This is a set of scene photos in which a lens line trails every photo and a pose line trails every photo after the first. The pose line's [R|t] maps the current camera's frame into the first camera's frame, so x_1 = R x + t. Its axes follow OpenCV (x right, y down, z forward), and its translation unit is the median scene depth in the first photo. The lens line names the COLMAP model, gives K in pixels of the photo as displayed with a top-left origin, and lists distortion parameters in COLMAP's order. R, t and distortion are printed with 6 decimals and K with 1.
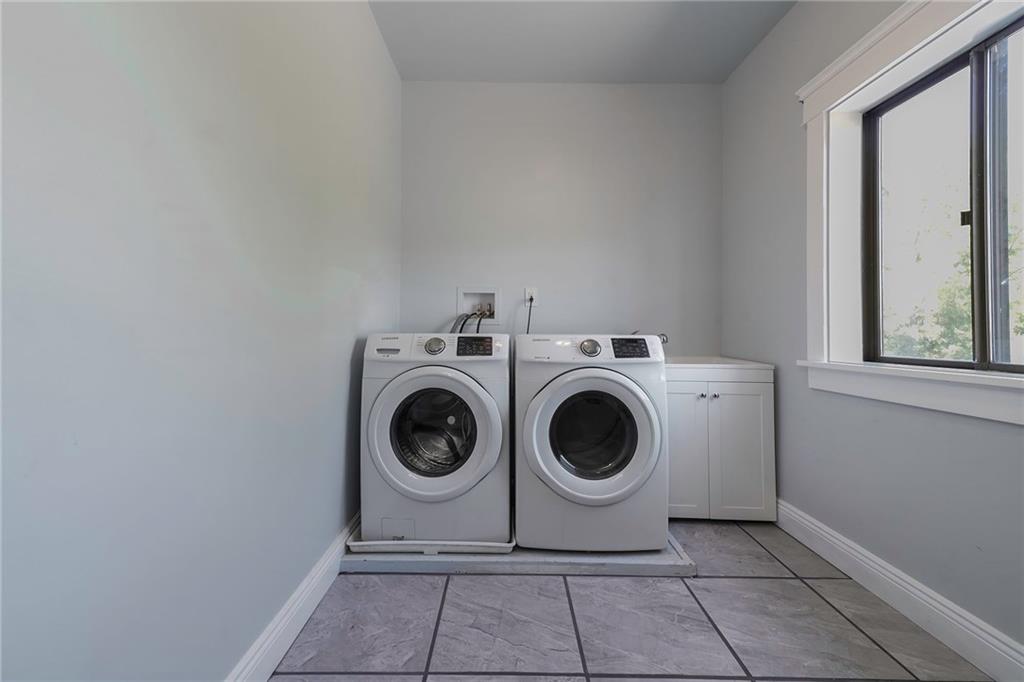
lens RADIAL K [[427.8, 0, 512.0], [0, 427.8, 331.4], [0, 0, 1]] dist [0.043832, 0.000030]
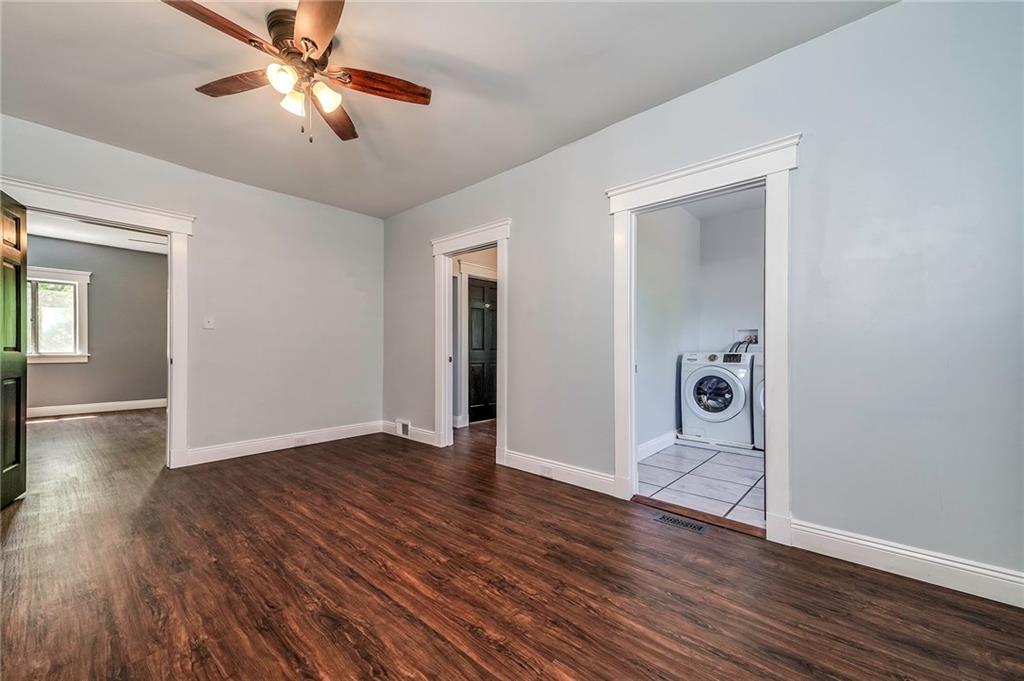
lens RADIAL K [[407.9, 0, 508.3], [0, 407.9, 350.7], [0, 0, 1]] dist [0.013175, 0.000003]
pose [[0.743309, -0.005749, -0.668924, 0.480429], [0.007346, 0.999973, -0.000432, -0.013531], [0.668908, -0.004593, 0.743331, -1.395578]]
